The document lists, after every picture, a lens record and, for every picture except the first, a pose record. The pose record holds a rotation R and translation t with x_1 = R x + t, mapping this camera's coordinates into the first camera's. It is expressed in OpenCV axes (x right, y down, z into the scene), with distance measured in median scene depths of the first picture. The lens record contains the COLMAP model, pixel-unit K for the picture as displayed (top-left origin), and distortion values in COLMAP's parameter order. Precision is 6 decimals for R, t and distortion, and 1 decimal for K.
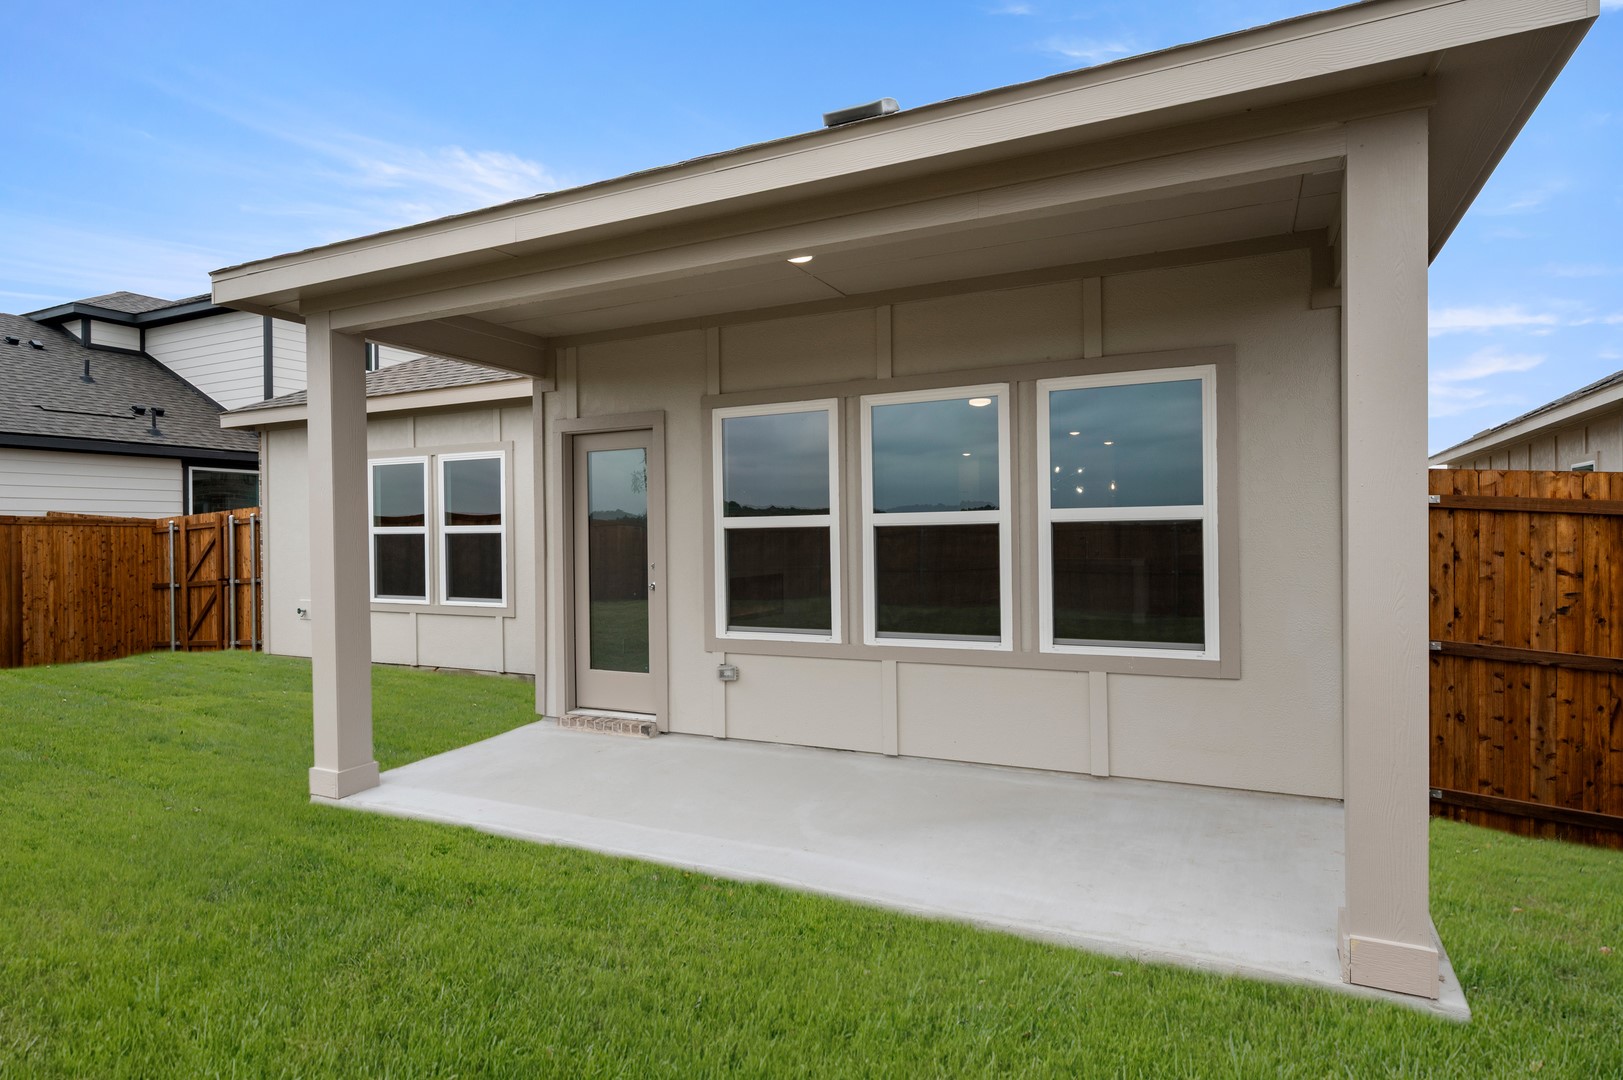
lens RADIAL K [[884.5, 0, 816.2], [0, 884.5, 534.9], [0, 0, 1]] dist [-0.003030, -0.000752]
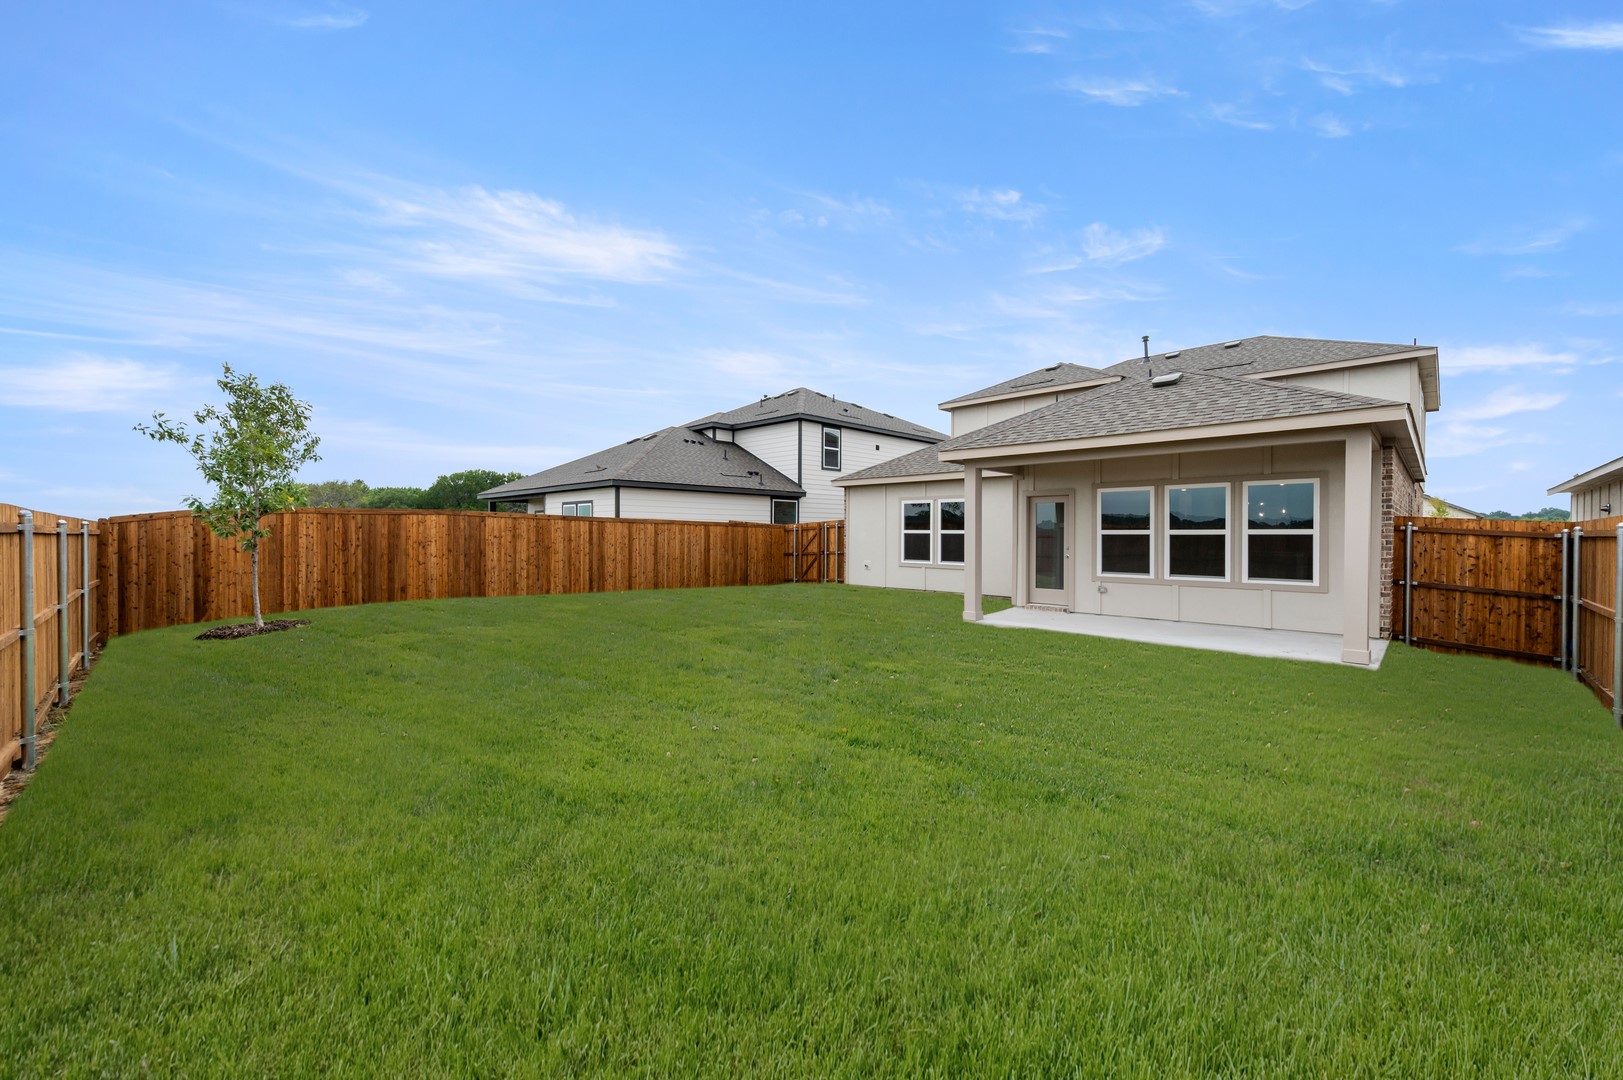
lens RADIAL K [[638.6, 0, 812.2], [0, 638.6, 537.0], [0, 0, 1]] dist [-0.000727, 0.000003]
pose [[0.947854, 0.015981, -0.318304, -0.283373], [-0.013744, 0.999863, 0.009274, -0.004811], [0.318409, -0.004416, 0.947943, -0.960298]]
